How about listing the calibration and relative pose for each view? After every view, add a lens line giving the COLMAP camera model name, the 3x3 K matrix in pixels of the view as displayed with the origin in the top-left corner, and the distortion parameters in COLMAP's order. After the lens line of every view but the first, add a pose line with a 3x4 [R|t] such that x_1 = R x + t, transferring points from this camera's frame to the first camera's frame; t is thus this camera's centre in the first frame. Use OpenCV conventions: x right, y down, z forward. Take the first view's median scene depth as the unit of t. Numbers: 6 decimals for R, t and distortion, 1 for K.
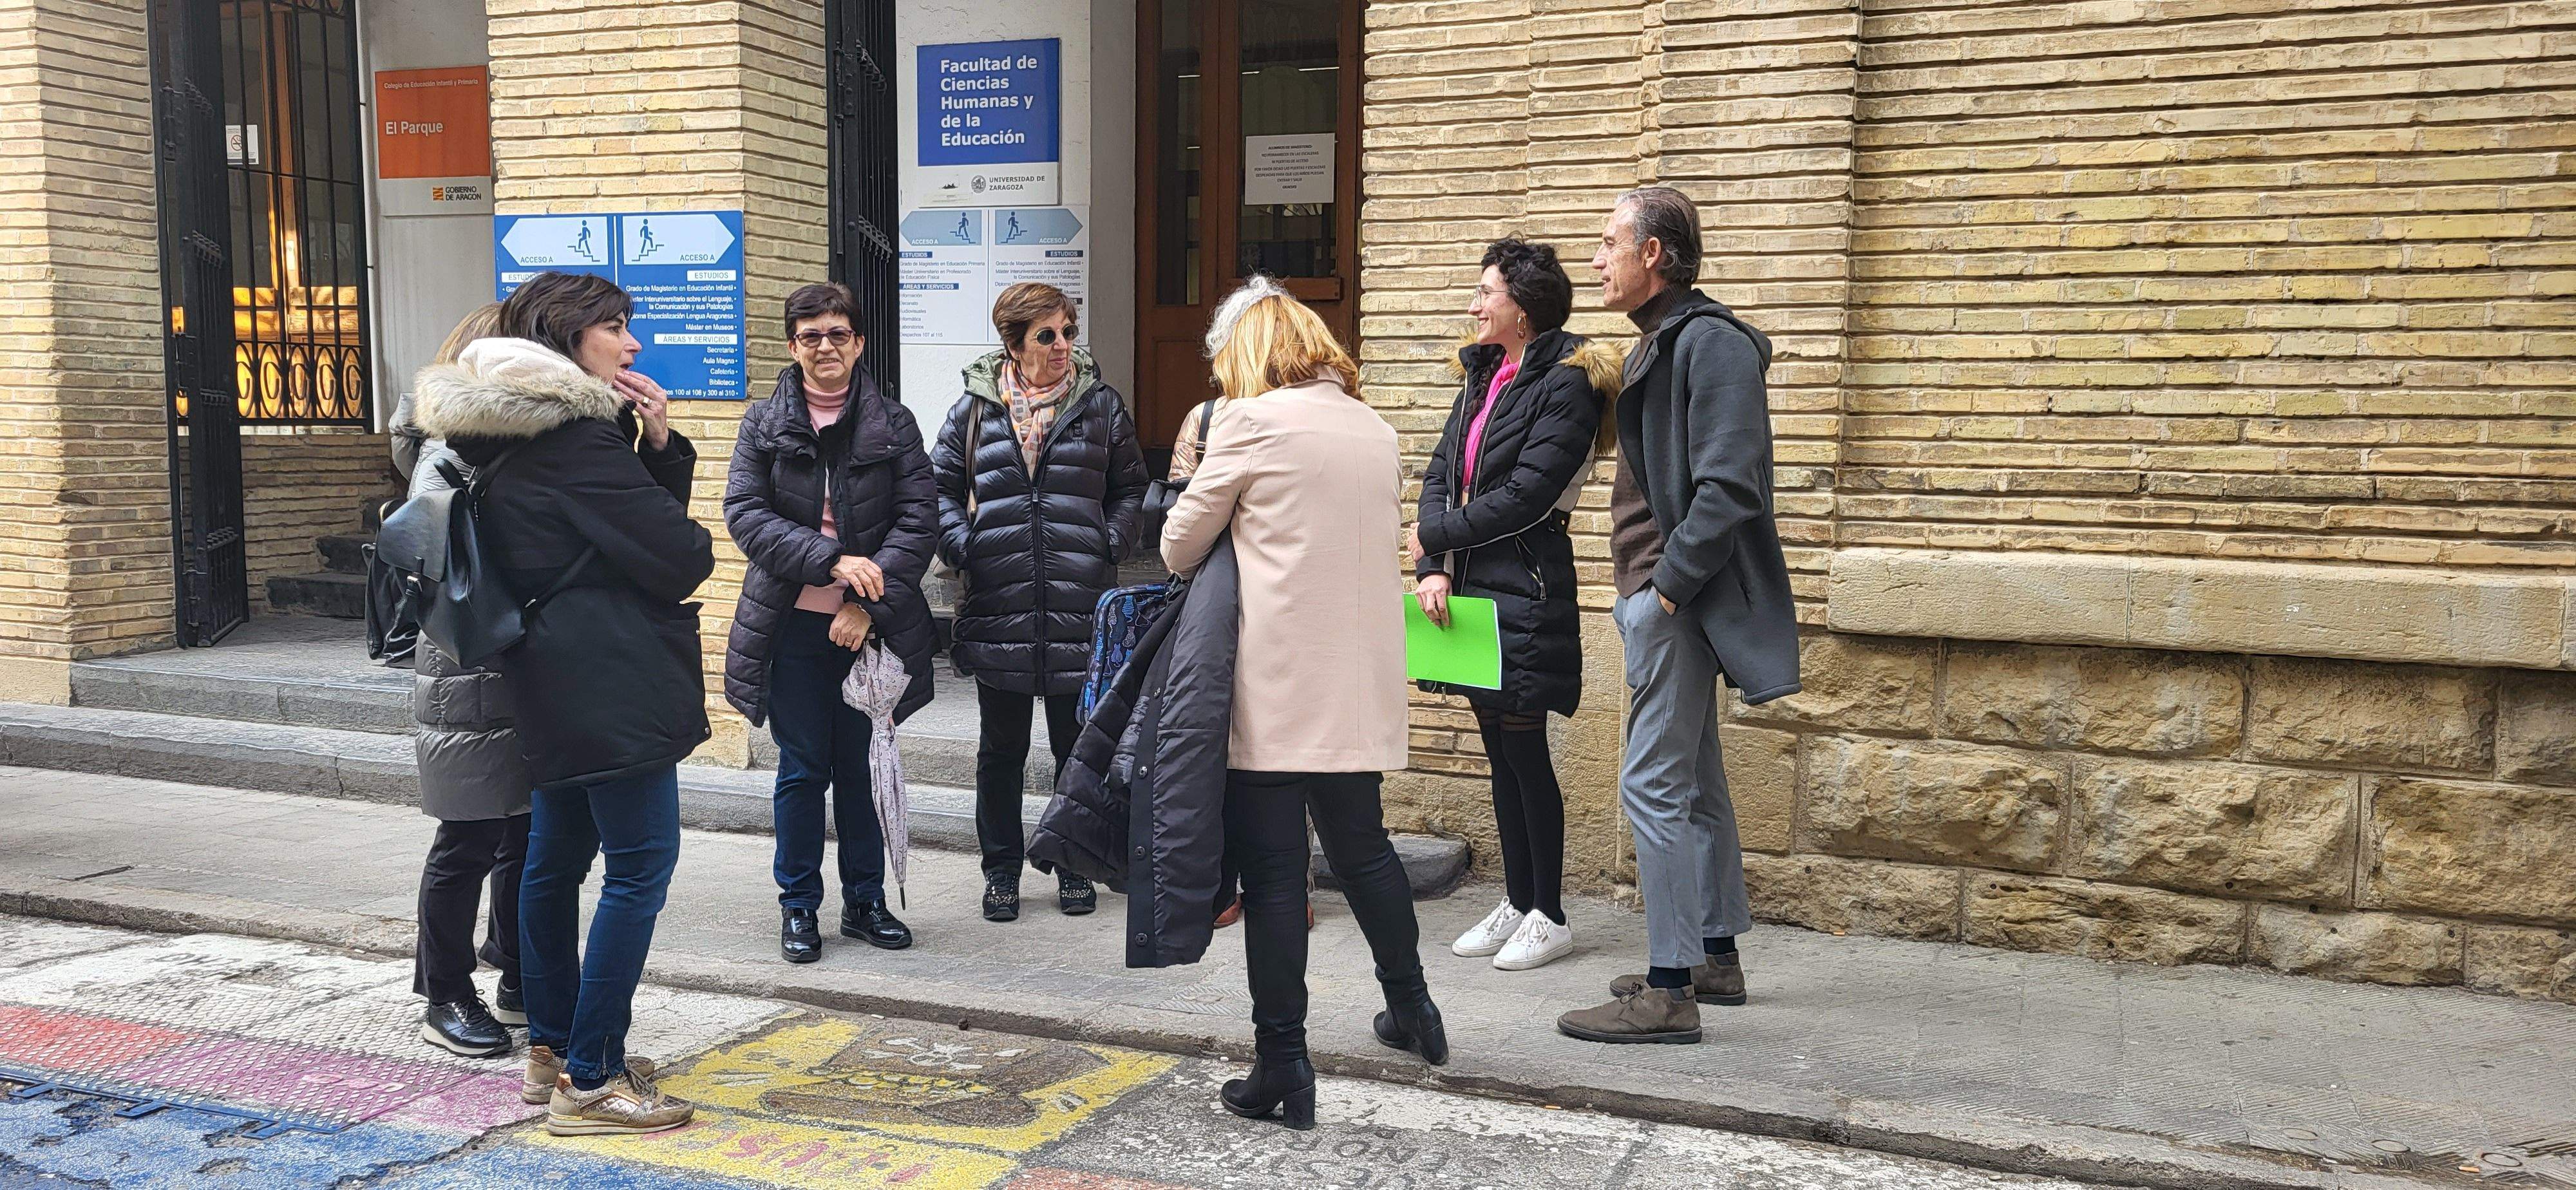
lens RADIAL K [[1915.5, 0, 1300.1], [0, 1915.5, 608.2], [0, 0, 1]] dist [0.071438, -0.045711]
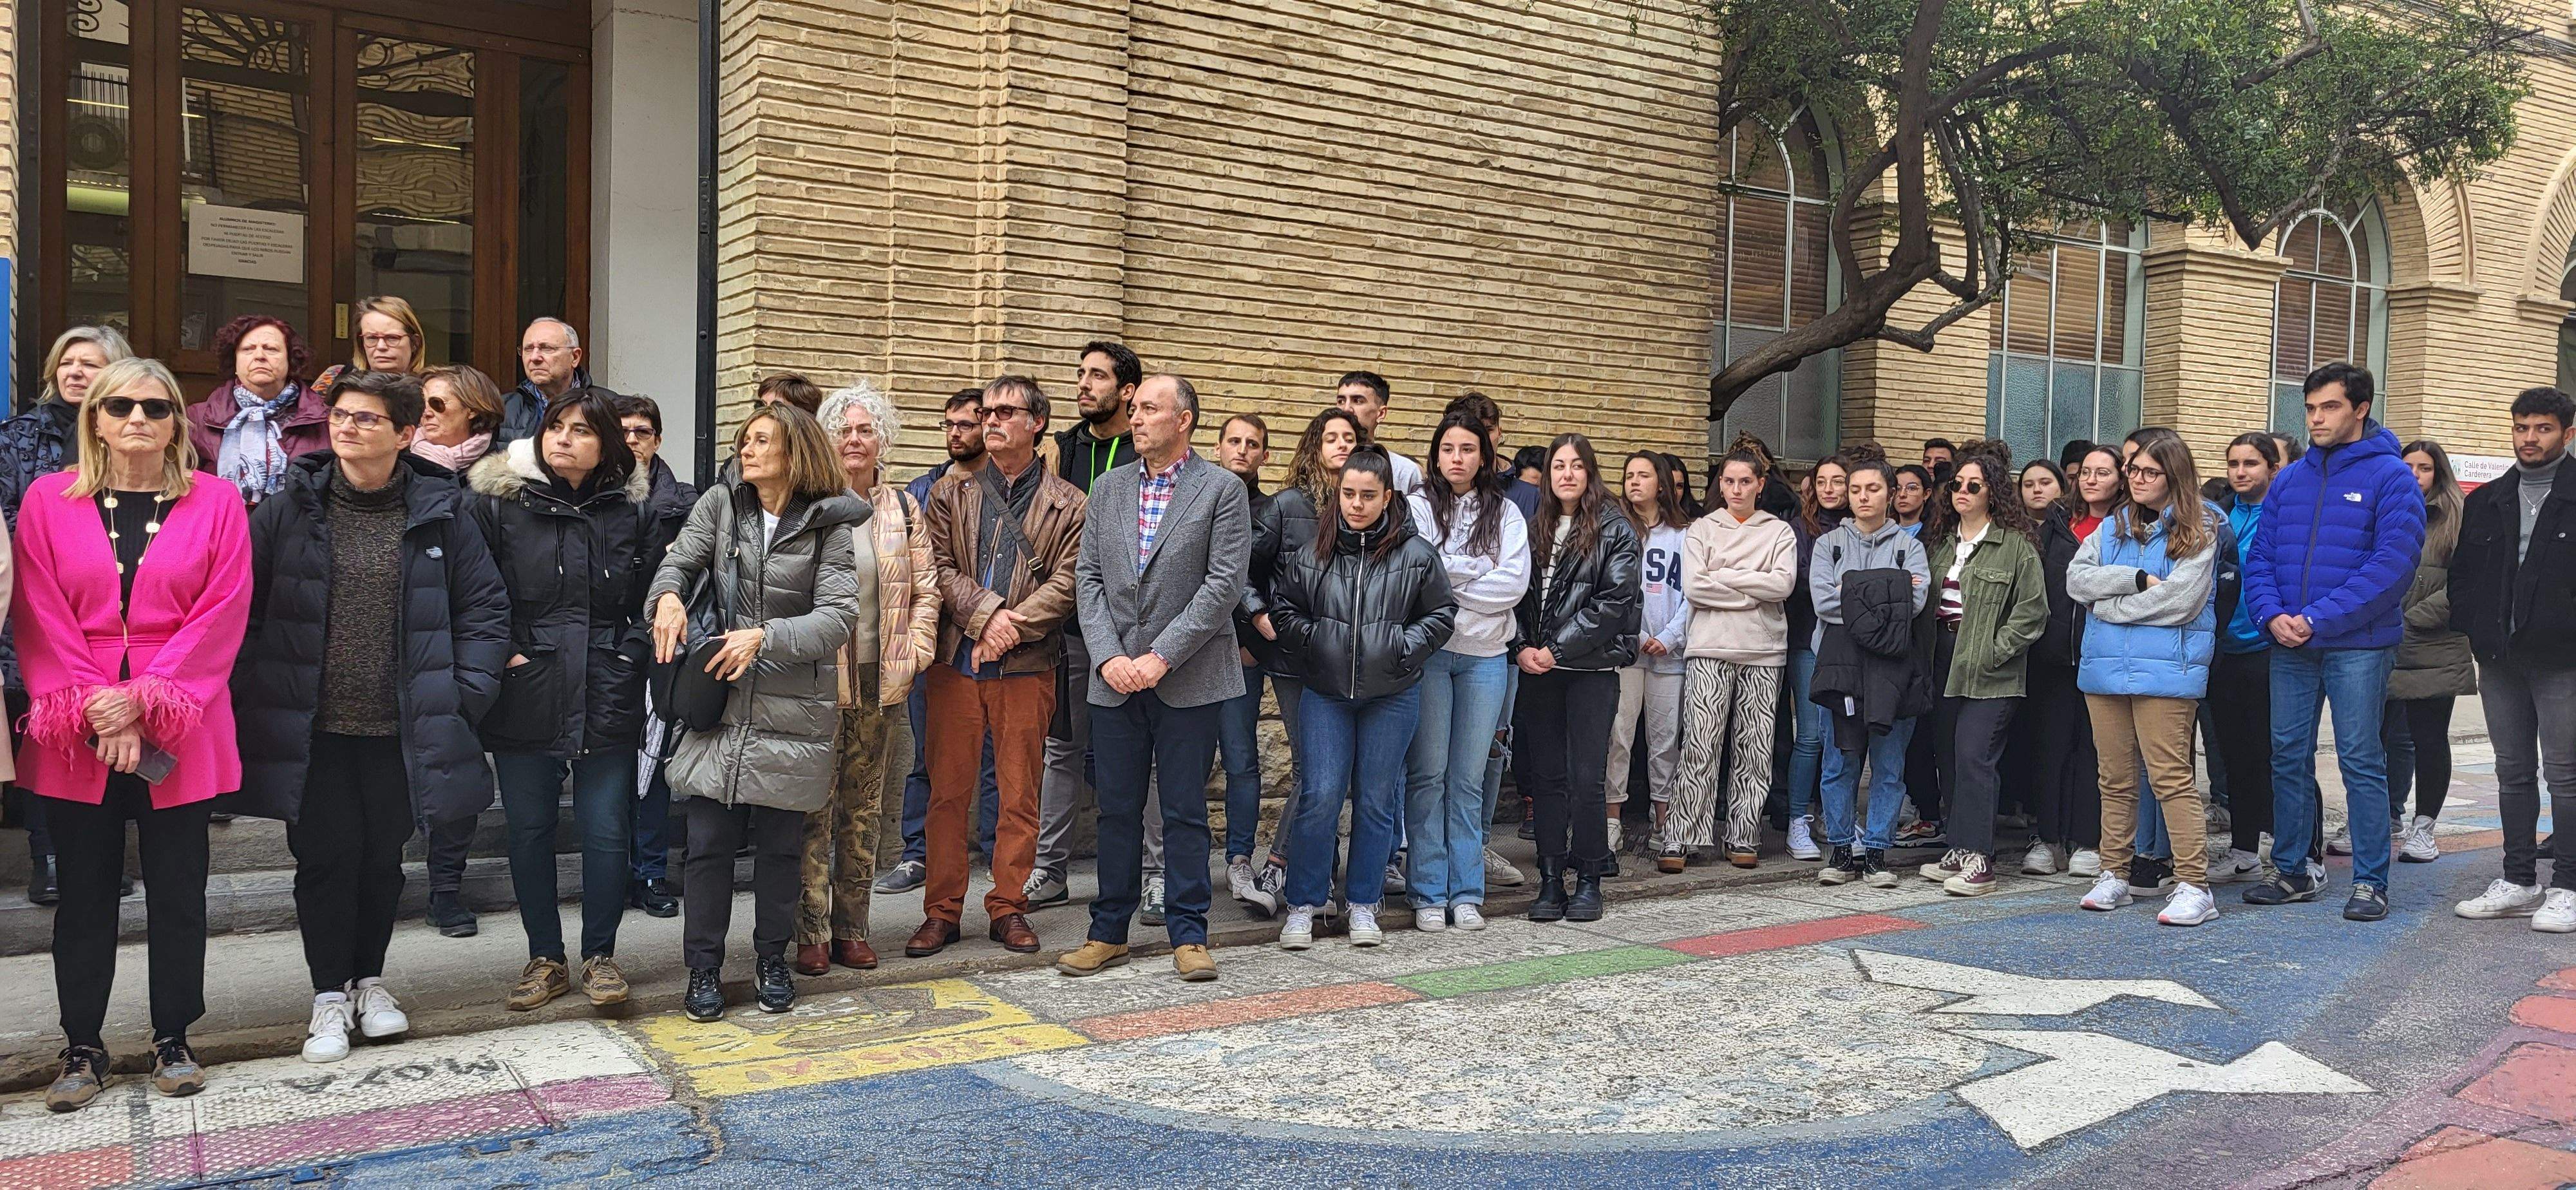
lens RADIAL K [[1933.6, 0, 1333.2], [0, 1933.6, 596.8], [0, 0, 1]] dist [0.044572, 0.002224]
pose [[0.596759, -0.018594, 0.802205, -0.638755], [0.062688, 0.997756, -0.023507, 0.010120], [-0.799968, 0.064316, 0.596586, -0.025237]]
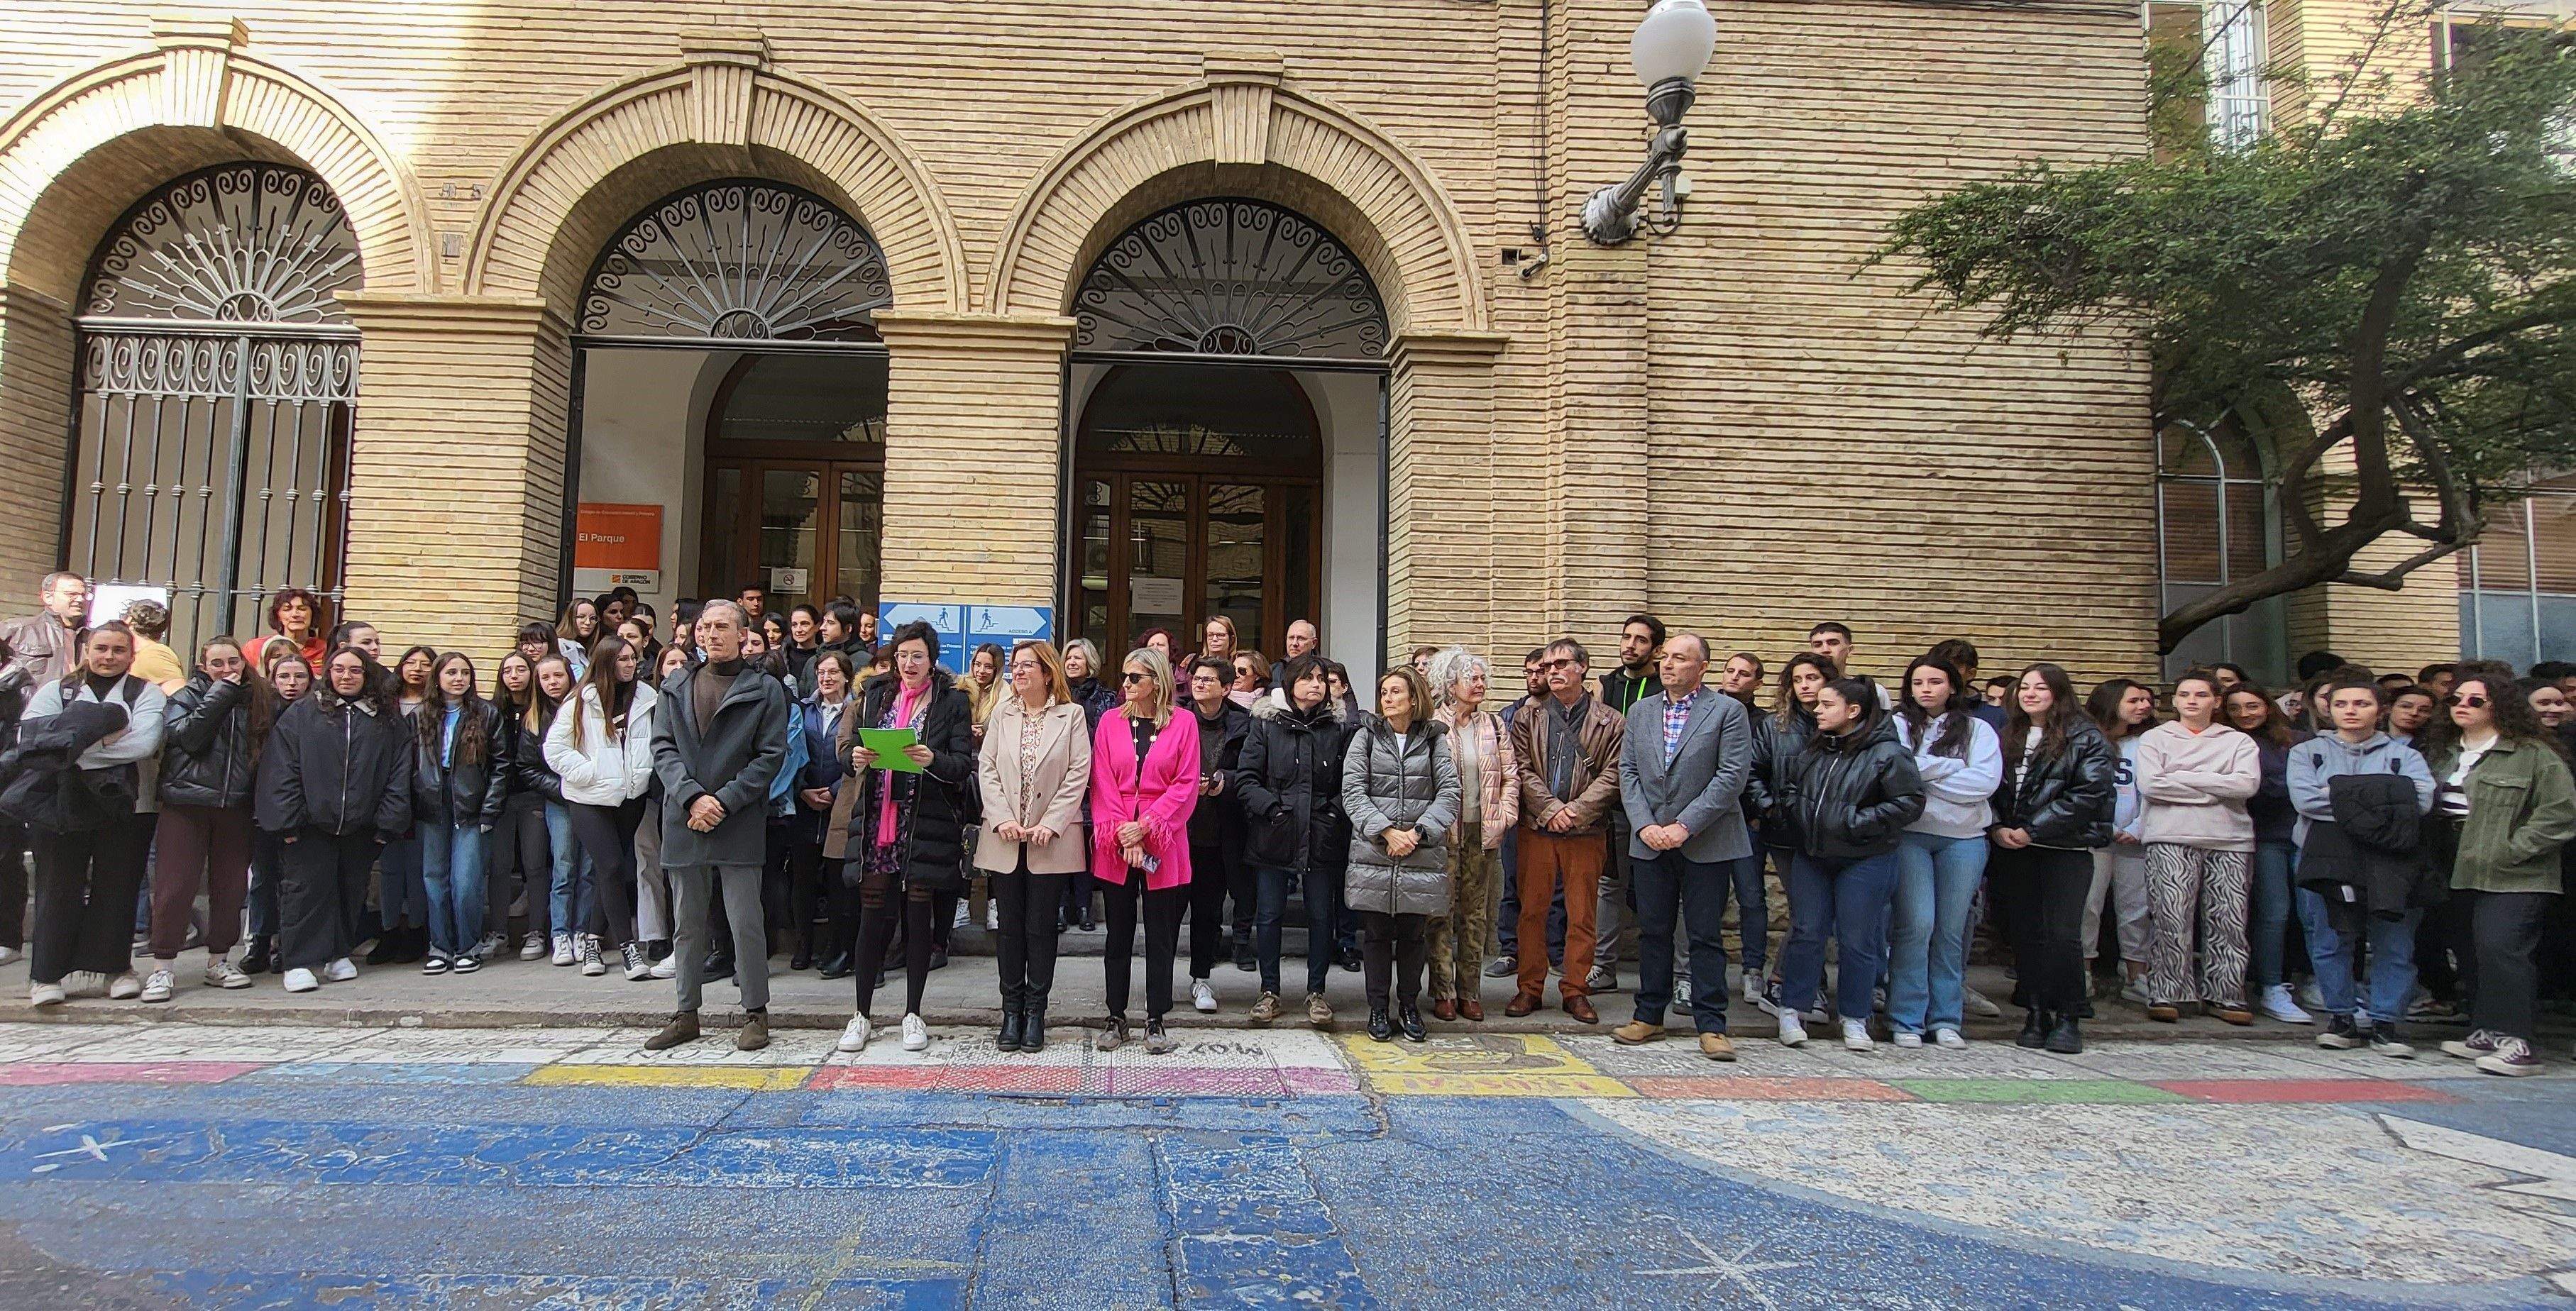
lens RADIAL K [[1124.6, 0, 1121.7], [0, 1124.6, 669.1], [0, 0, 1]] dist [0.003949, -0.005365]
pose [[0.925513, 0.036019, 0.376998, -0.608143], [0.021827, 0.988739, -0.148050, 0.010652], [-0.378086, 0.145251, 0.914305, 0.008979]]
